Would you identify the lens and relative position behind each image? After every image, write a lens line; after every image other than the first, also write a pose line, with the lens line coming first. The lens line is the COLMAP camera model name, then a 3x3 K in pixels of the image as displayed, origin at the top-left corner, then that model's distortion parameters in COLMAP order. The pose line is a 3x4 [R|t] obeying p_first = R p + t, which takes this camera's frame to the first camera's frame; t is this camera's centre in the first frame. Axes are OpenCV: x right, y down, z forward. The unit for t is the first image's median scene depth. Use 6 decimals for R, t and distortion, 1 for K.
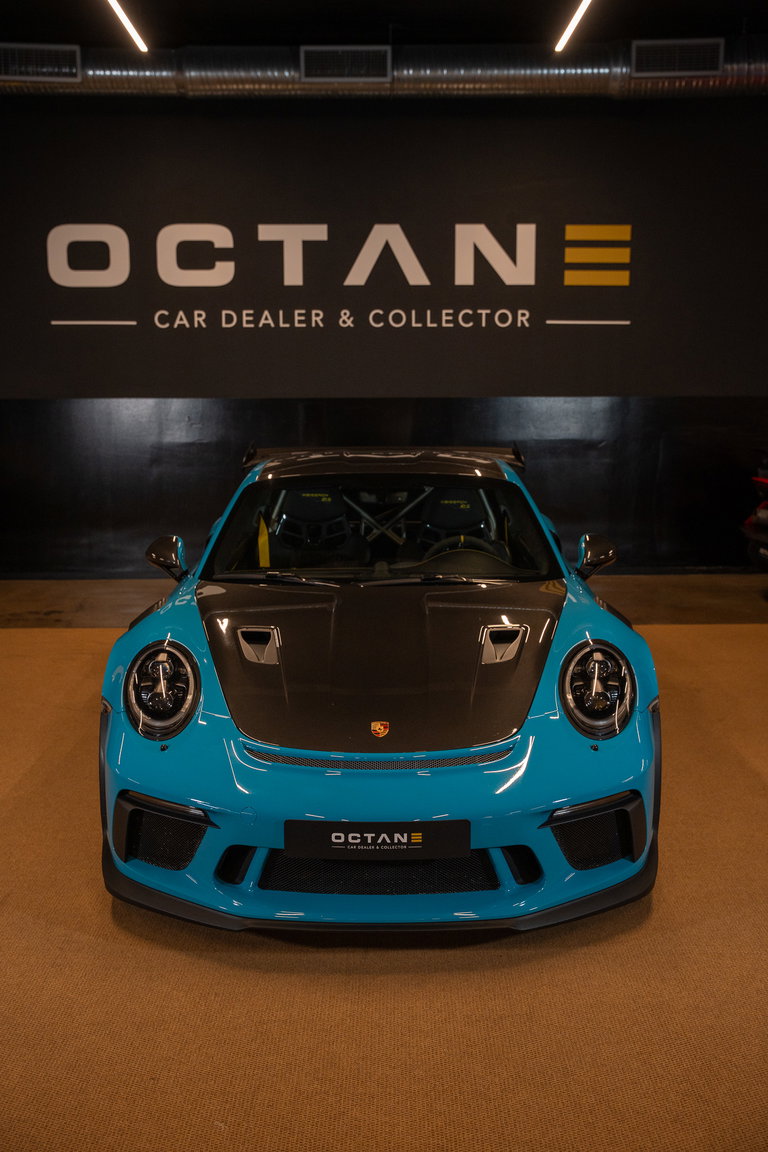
lens RADIAL K [[1304.9, 0, 384.0], [0, 1304.9, 576.0], [0, 0, 1]] dist [-0.014638, 0.169630]
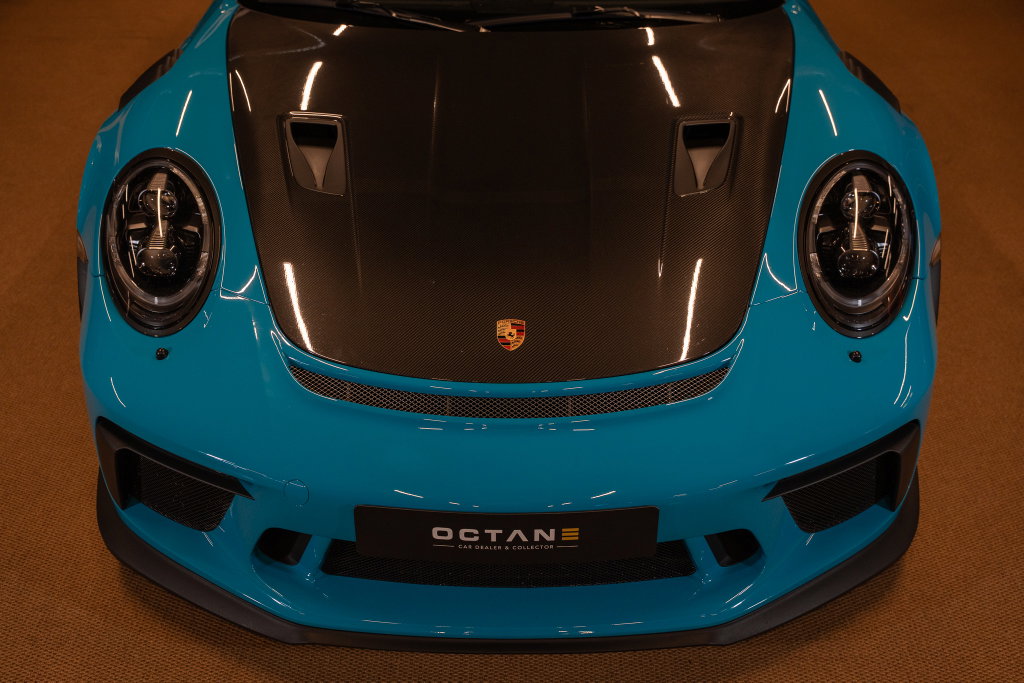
lens RADIAL K [[1194.4, 0, 512.0], [0, 1194.4, 341.5], [0, 0, 1]] dist [-0.003164, 0.013295]
pose [[0.999980, 0.003219, 0.005519, -0.002260], [-0.005066, 0.925882, 0.377779, -0.036831], [-0.003894, -0.377799, 0.925879, 0.196695]]
